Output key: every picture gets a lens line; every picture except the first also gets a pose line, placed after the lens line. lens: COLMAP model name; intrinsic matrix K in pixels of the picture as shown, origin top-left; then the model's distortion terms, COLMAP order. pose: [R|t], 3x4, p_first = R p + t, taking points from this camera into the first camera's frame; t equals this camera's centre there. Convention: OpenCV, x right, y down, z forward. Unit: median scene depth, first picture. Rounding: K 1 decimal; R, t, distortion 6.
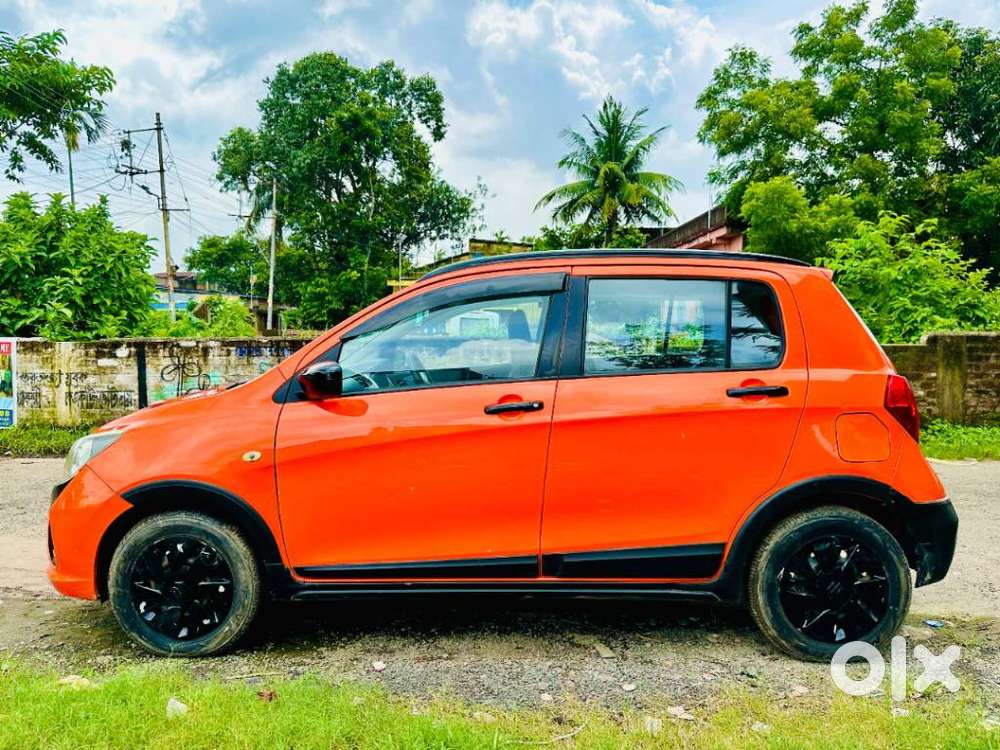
lens RADIAL K [[857.7, 0, 500.0], [0, 857.7, 375.0], [0, 0, 1]] dist [0.135545, -0.270795]
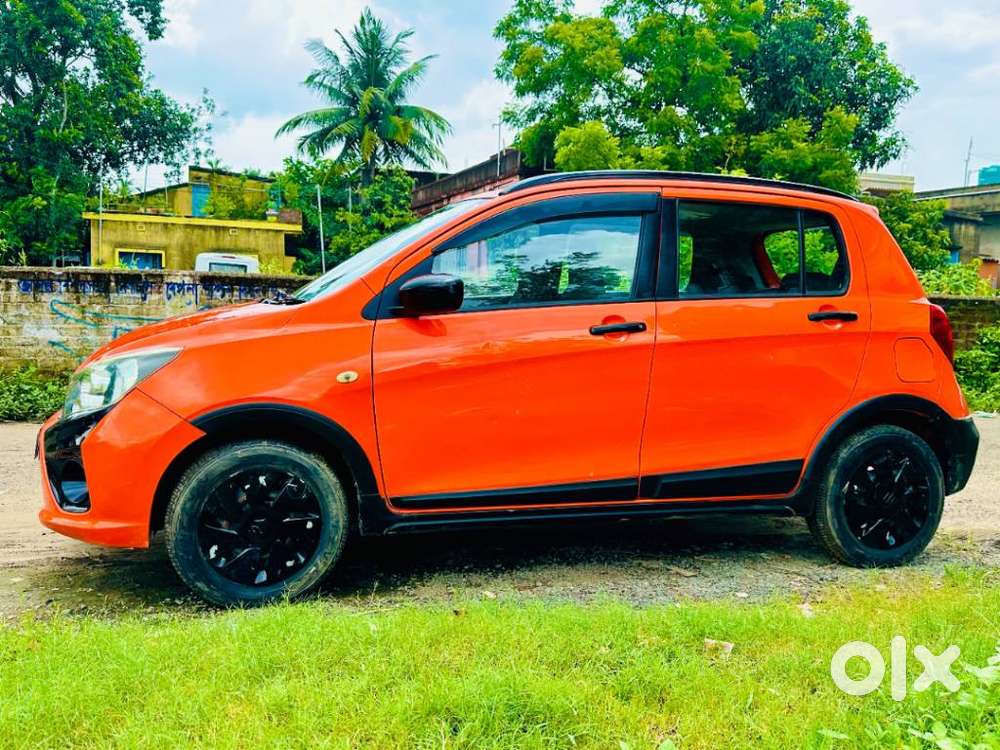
lens RADIAL K [[1018.5, 0, 500.0], [0, 1018.5, 375.0], [0, 0, 1]] dist [0.206524, -0.503015]
pose [[0.945834, 0.003913, 0.324627, -0.198511], [-0.012049, 0.999662, 0.023058, 0.026853], [-0.324426, -0.025720, 0.945561, -0.024991]]
